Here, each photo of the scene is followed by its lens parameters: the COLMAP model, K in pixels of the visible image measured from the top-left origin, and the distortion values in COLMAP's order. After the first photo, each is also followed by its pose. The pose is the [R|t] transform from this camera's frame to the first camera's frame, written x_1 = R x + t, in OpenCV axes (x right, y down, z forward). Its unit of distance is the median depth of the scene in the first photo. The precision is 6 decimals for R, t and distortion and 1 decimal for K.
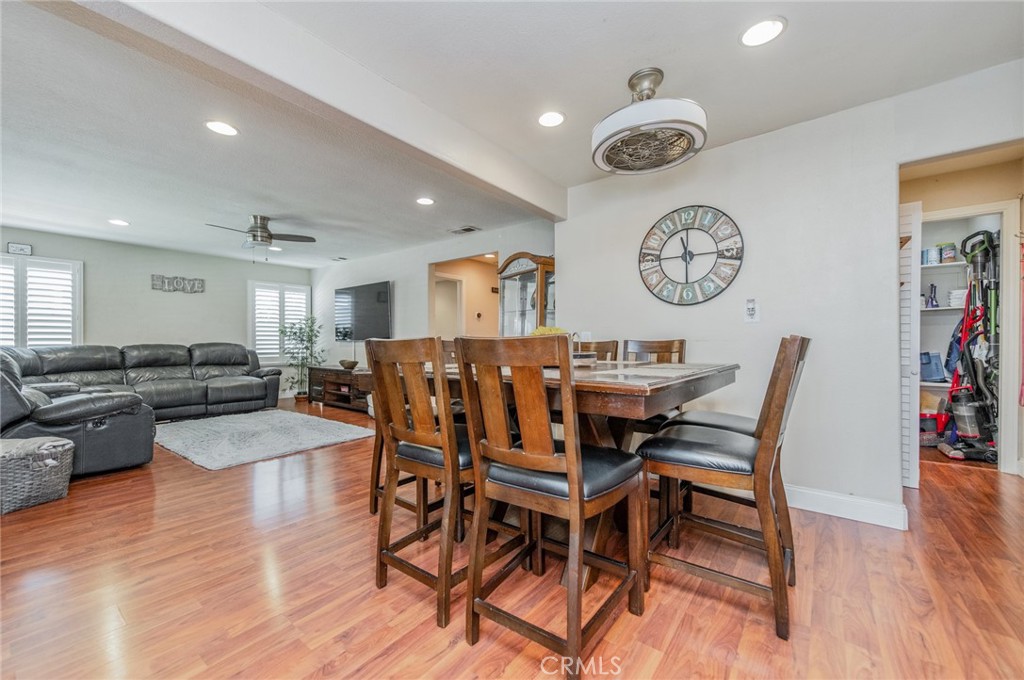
lens RADIAL K [[406.3, 0, 506.1], [0, 406.3, 341.0], [0, 0, 1]] dist [0.011671, -0.000575]
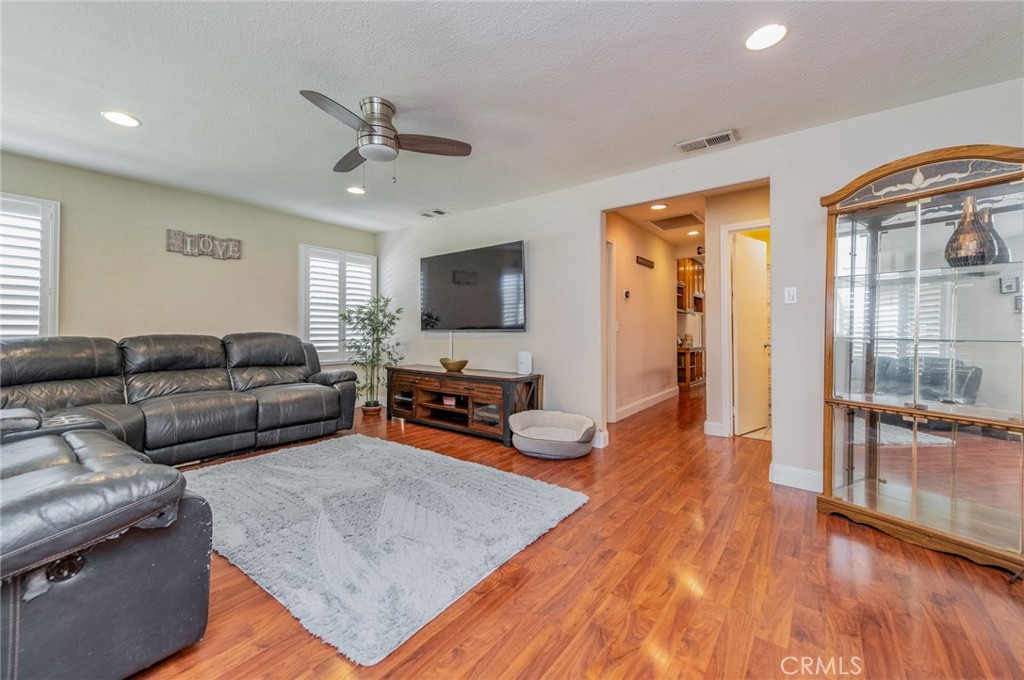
lens RADIAL K [[406.3, 0, 504.2], [0, 406.3, 326.1], [0, 0, 1]] dist [0.011671, -0.000575]
pose [[0.999968, 0.002337, 0.007670, -0.349063], [-0.002238, 0.999915, -0.012817, 0.001329], [-0.007699, 0.012799, 0.999888, 0.361291]]
